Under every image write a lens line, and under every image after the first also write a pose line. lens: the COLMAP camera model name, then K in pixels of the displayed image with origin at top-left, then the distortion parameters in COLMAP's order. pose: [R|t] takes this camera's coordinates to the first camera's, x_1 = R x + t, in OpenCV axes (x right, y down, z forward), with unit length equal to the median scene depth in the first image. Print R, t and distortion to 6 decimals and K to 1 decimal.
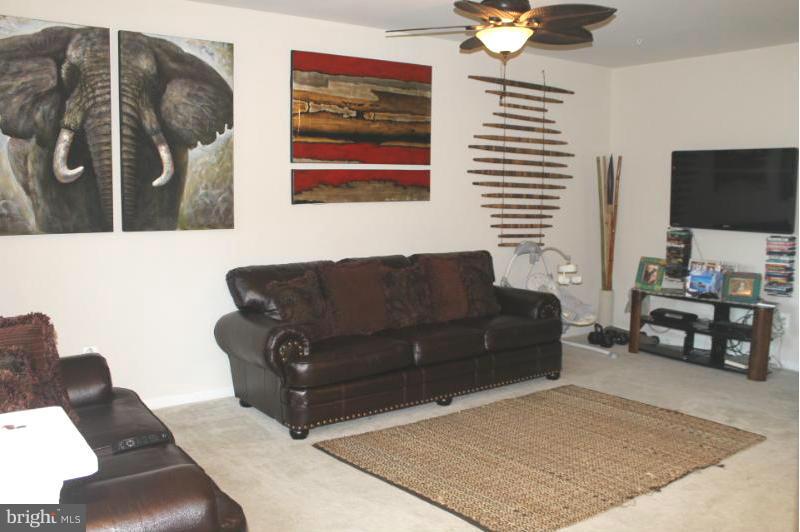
lens RADIAL K [[696.0, 0, 400.0], [0, 696.0, 266.0], [0, 0, 1]] dist [-0.184235, 0.169040]
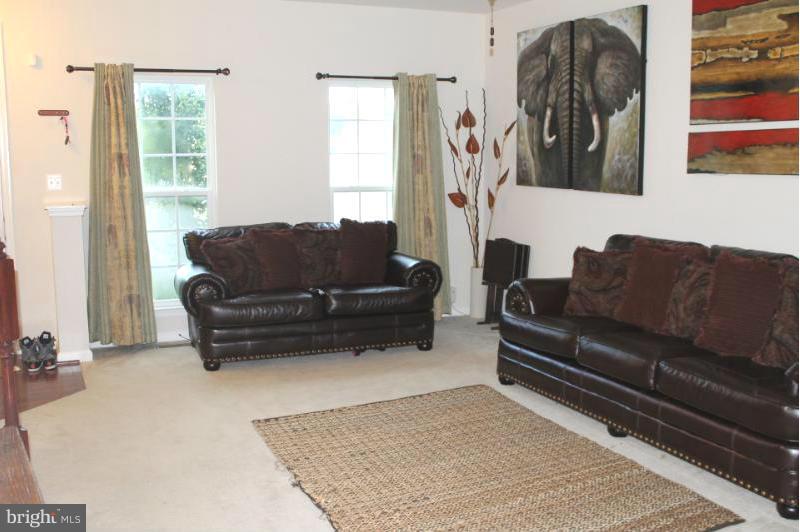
lens RADIAL K [[818.1, 0, 400.0], [0, 818.1, 266.0], [0, 0, 1]] dist [-0.166018, 0.155805]
pose [[-0.205630, 0.125417, -0.970560, 0.969765], [-0.113919, 0.981944, 0.151023, -0.092479], [0.971977, 0.141620, -0.187629, 0.921891]]
